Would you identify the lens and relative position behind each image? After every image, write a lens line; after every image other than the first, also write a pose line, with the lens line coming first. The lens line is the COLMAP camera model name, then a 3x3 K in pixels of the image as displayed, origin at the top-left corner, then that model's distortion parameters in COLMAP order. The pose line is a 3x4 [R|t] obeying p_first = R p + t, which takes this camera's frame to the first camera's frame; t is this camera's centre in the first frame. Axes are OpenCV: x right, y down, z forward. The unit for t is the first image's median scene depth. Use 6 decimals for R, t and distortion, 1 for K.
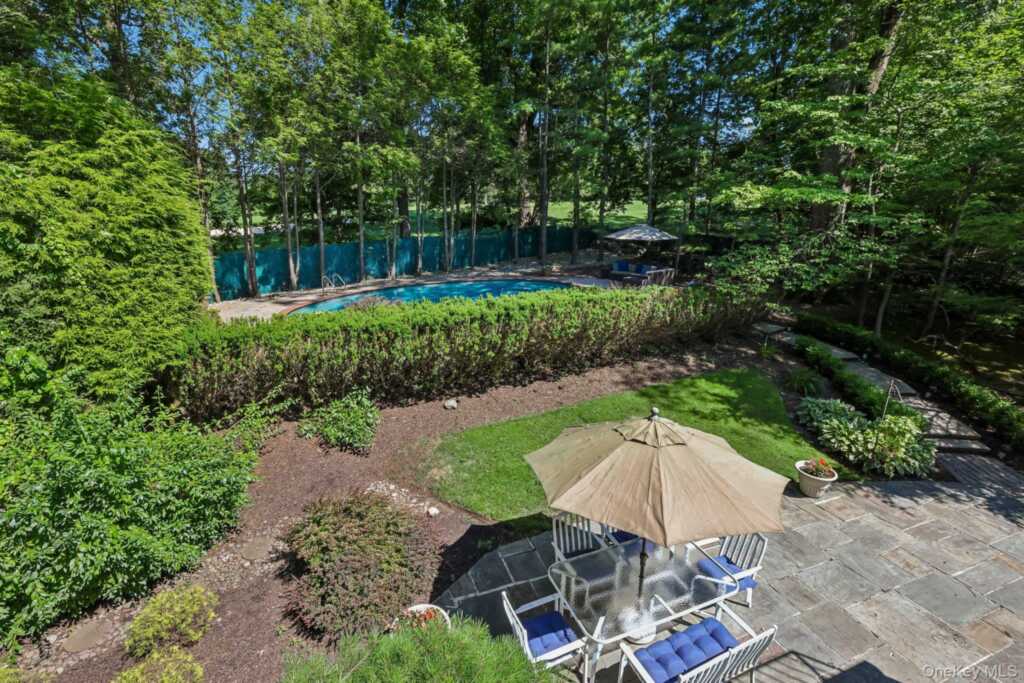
lens RADIAL K [[468.4, 0, 512.0], [0, 468.4, 341.5], [0, 0, 1]] dist [-0.040067, 0.024435]
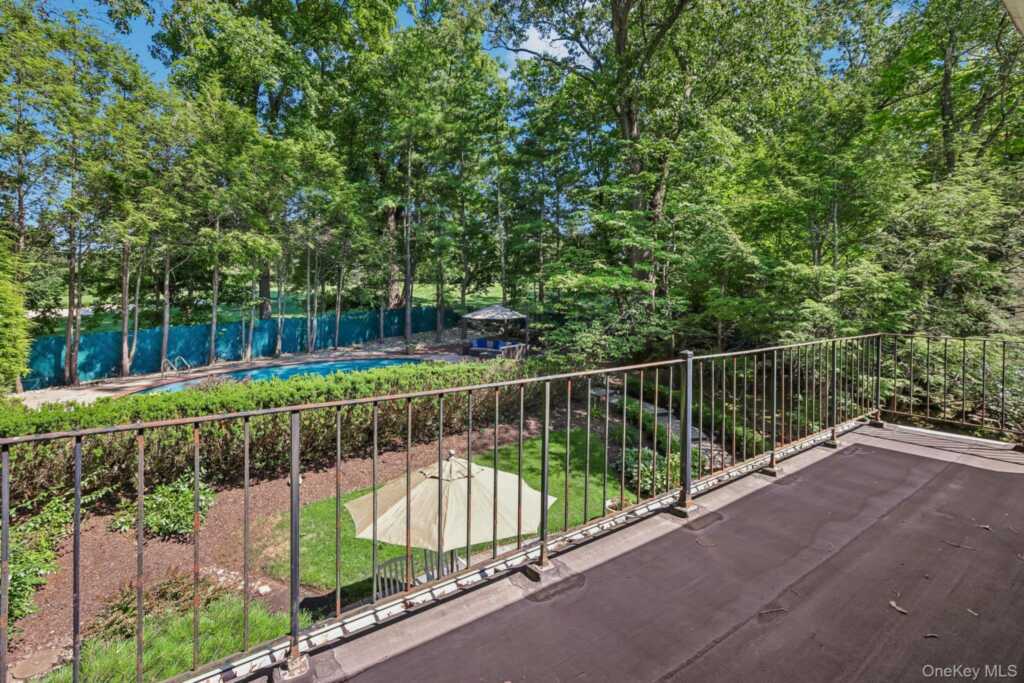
lens RADIAL K [[475.8, 0, 515.0], [0, 475.8, 301.8], [0, 0, 1]] dist [-0.037498, 0.024689]
pose [[0.967409, -0.000620, 0.253220, 0.042939], [0.063620, 0.968516, -0.240686, 0.021482], [-0.245098, 0.248952, 0.936990, -0.097185]]
